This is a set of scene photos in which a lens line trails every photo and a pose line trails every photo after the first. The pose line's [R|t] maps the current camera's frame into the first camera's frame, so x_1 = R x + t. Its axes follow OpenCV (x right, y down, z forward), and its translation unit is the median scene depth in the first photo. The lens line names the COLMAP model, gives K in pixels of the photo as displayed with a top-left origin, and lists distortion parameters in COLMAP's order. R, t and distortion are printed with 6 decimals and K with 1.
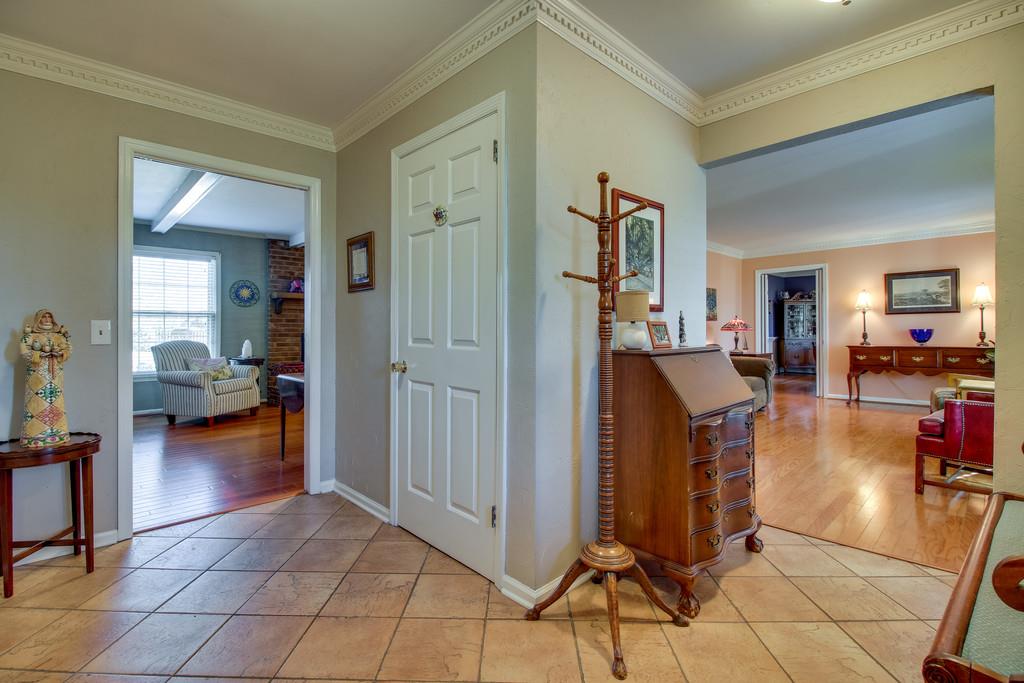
lens RADIAL K [[472.9, 0, 508.9], [0, 472.9, 330.5], [0, 0, 1]] dist [-0.003102, -0.003306]
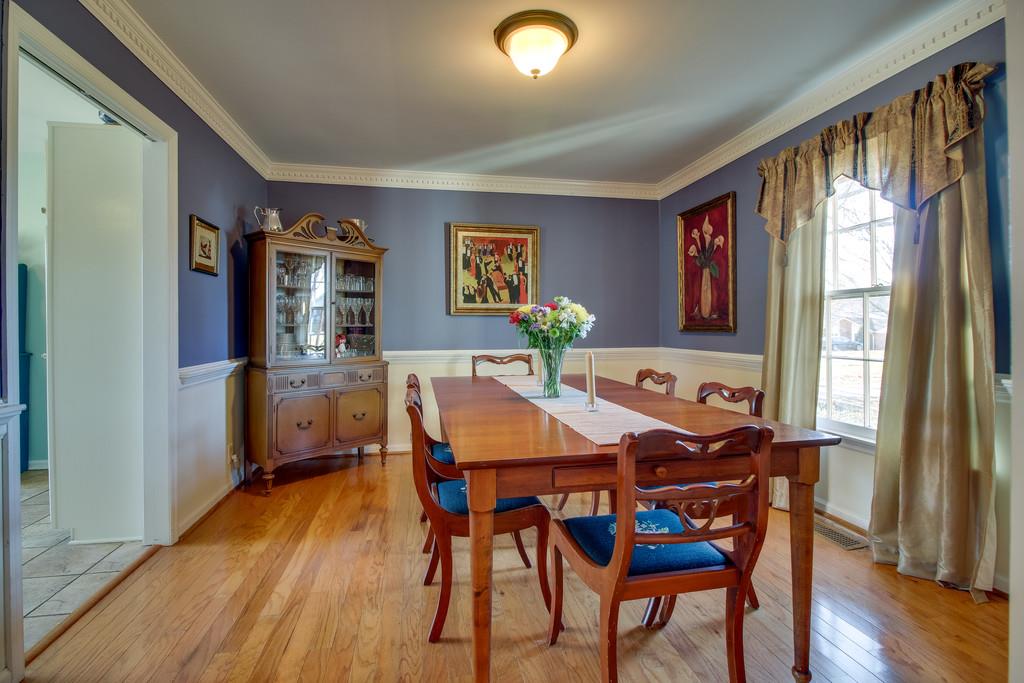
lens RADIAL K [[472.9, 0, 509.2], [0, 472.9, 336.5], [0, 0, 1]] dist [-0.003102, -0.003306]
pose [[0.553944, -0.001910, 0.832552, 0.697252], [-0.002000, 0.999991, 0.003624, -0.003145], [-0.832552, -0.003673, 0.553935, 1.172667]]
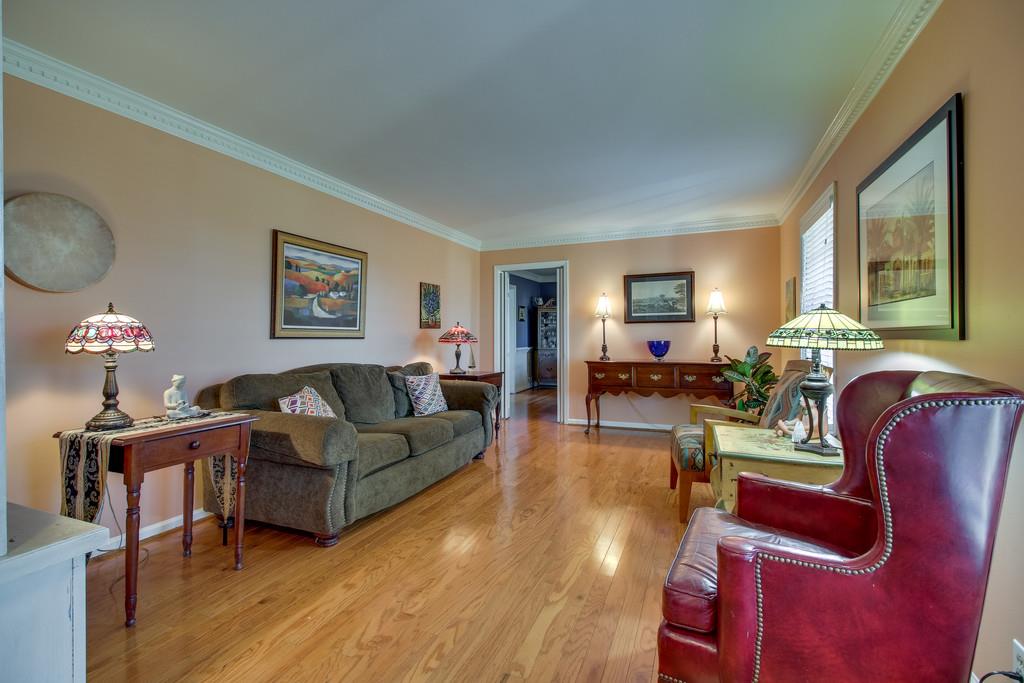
lens RADIAL K [[472.9, 0, 508.7], [0, 472.9, 337.7], [0, 0, 1]] dist [-0.003102, -0.003306]
pose [[0.913917, 0.002178, 0.405895, 0.266604], [-0.002703, 0.999996, 0.000721, -0.008091], [-0.405891, -0.001756, 0.913920, 0.312278]]
